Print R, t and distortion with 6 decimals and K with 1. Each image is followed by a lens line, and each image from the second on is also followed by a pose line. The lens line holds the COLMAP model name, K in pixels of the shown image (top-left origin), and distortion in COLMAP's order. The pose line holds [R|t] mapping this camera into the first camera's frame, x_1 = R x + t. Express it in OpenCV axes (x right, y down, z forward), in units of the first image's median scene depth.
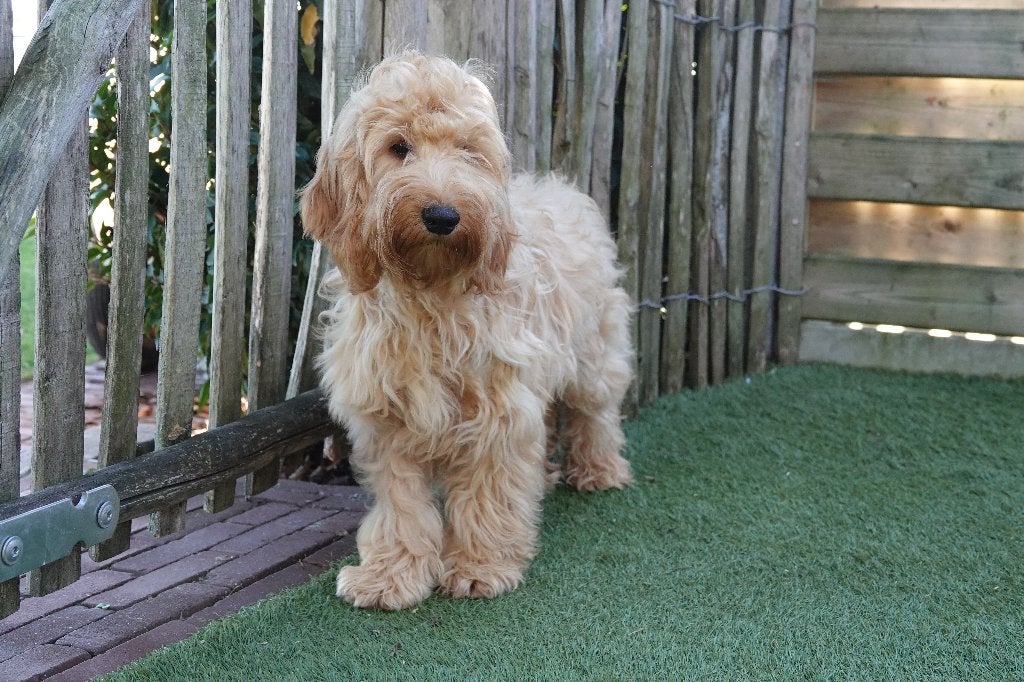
lens RADIAL K [[1408.6, 0, 527.1], [0, 1408.6, 341.9], [0, 0, 1]] dist [-0.014764, -0.005668]
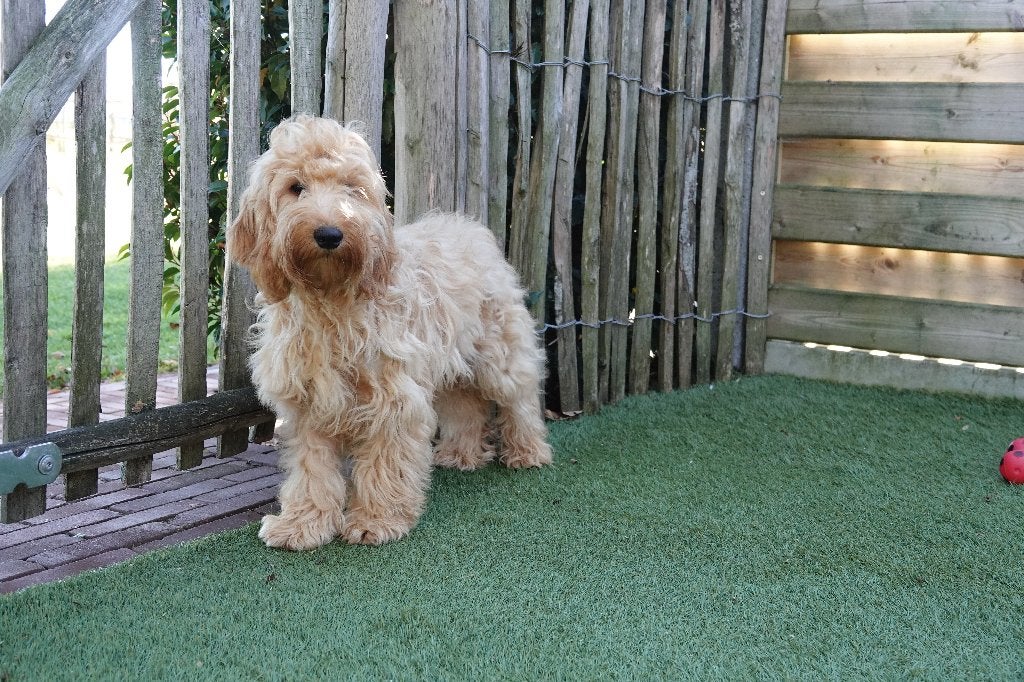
lens RADIAL K [[1146.6, 0, 512.0], [0, 1146.6, 341.0], [0, 0, 1]] dist [0.010741, -0.020631]
pose [[0.990389, 0.028588, -0.135326, 0.124707], [-0.029922, 0.999522, -0.007835, 0.000559], [0.135037, 0.011809, 0.990770, -0.009553]]
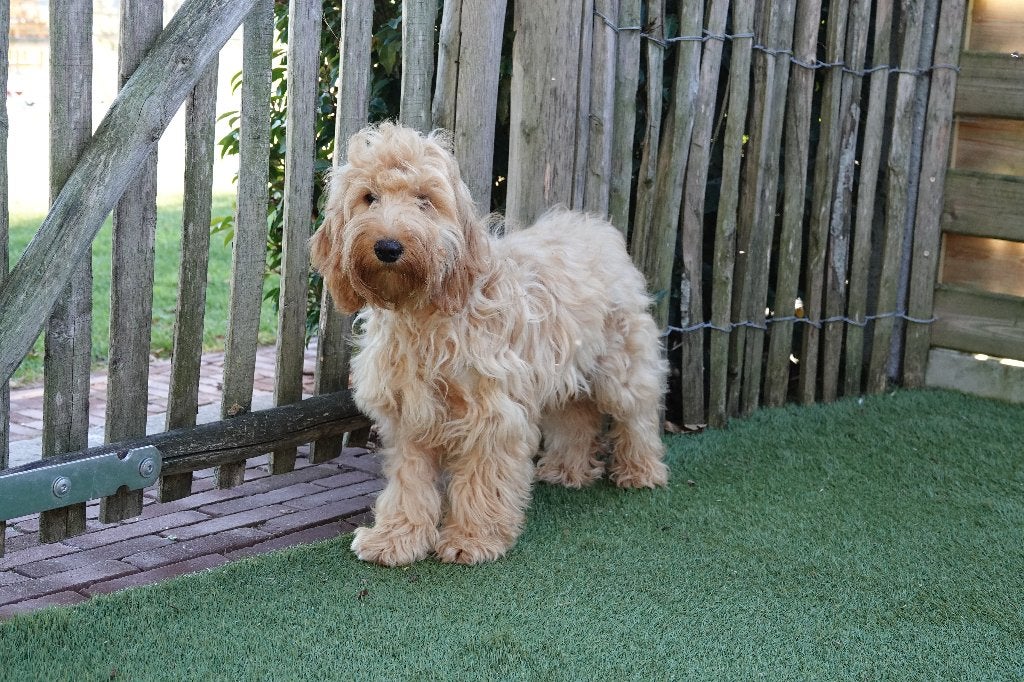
lens RADIAL K [[1408.6, 0, 527.1], [0, 1408.6, 341.9], [0, 0, 1]] dist [-0.014764, -0.005668]
pose [[0.972629, 0.076133, -0.219539, 0.148458], [-0.073142, 0.997085, 0.021732, -0.022705], [0.220554, -0.005080, 0.975362, -0.098955]]
